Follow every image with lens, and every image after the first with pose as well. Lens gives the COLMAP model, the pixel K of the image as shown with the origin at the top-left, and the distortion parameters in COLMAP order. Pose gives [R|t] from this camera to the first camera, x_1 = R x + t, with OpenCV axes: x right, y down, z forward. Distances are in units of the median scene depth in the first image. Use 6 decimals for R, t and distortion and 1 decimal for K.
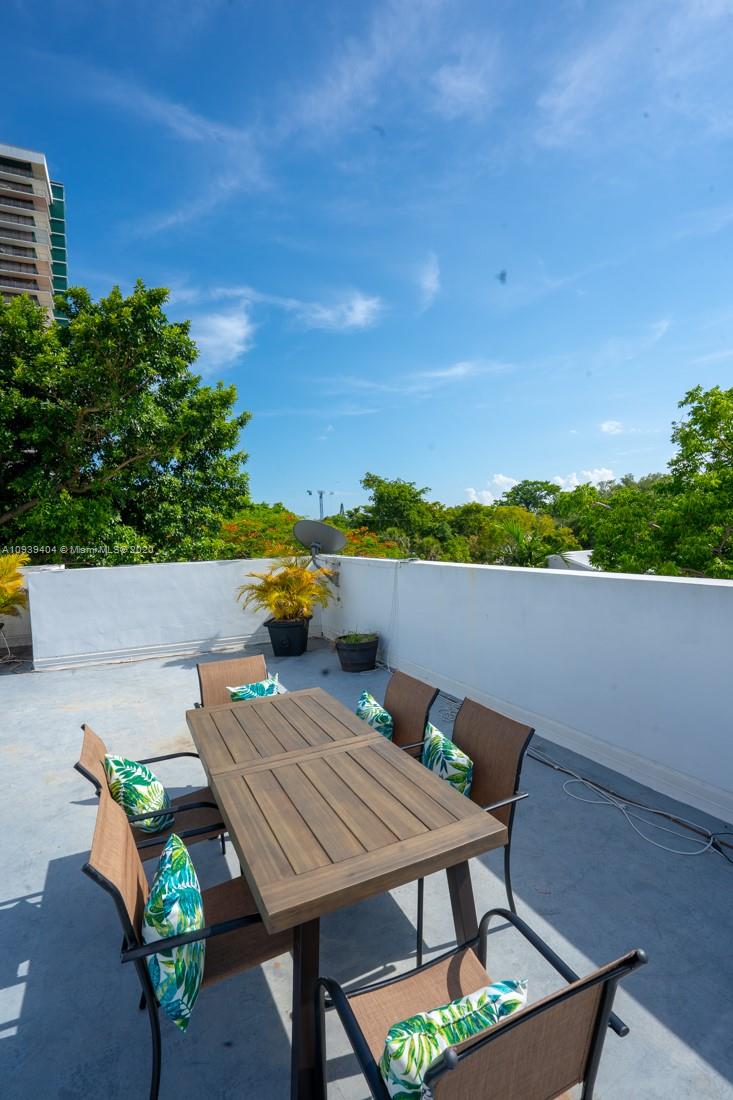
lens RADIAL K [[501.6, 0, 366.4], [0, 501.6, 548.3], [0, 0, 1]] dist [-0.036639, 0.000378]
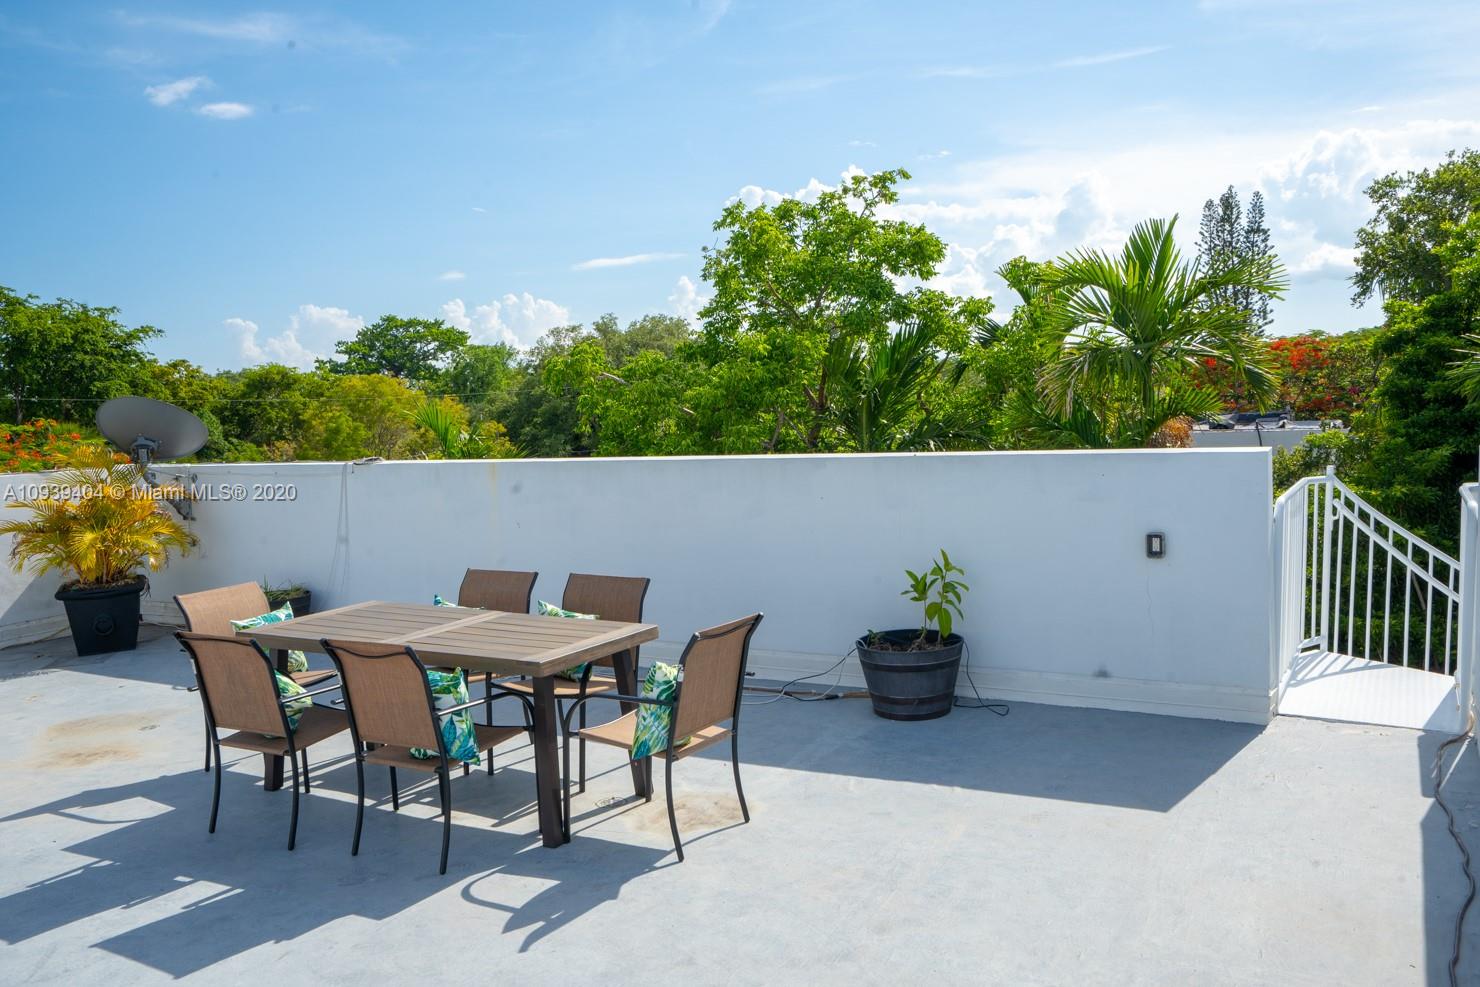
lens RADIAL K [[1166.9, 0, 739.5], [0, 1166.9, 494.5], [0, 0, 1]] dist [0.002750, 0.003820]
pose [[0.823986, -0.036916, 0.565406, -0.199323], [0.026646, 0.999296, 0.026414, 0.022127], [-0.565983, -0.006700, 0.824390, -0.262054]]
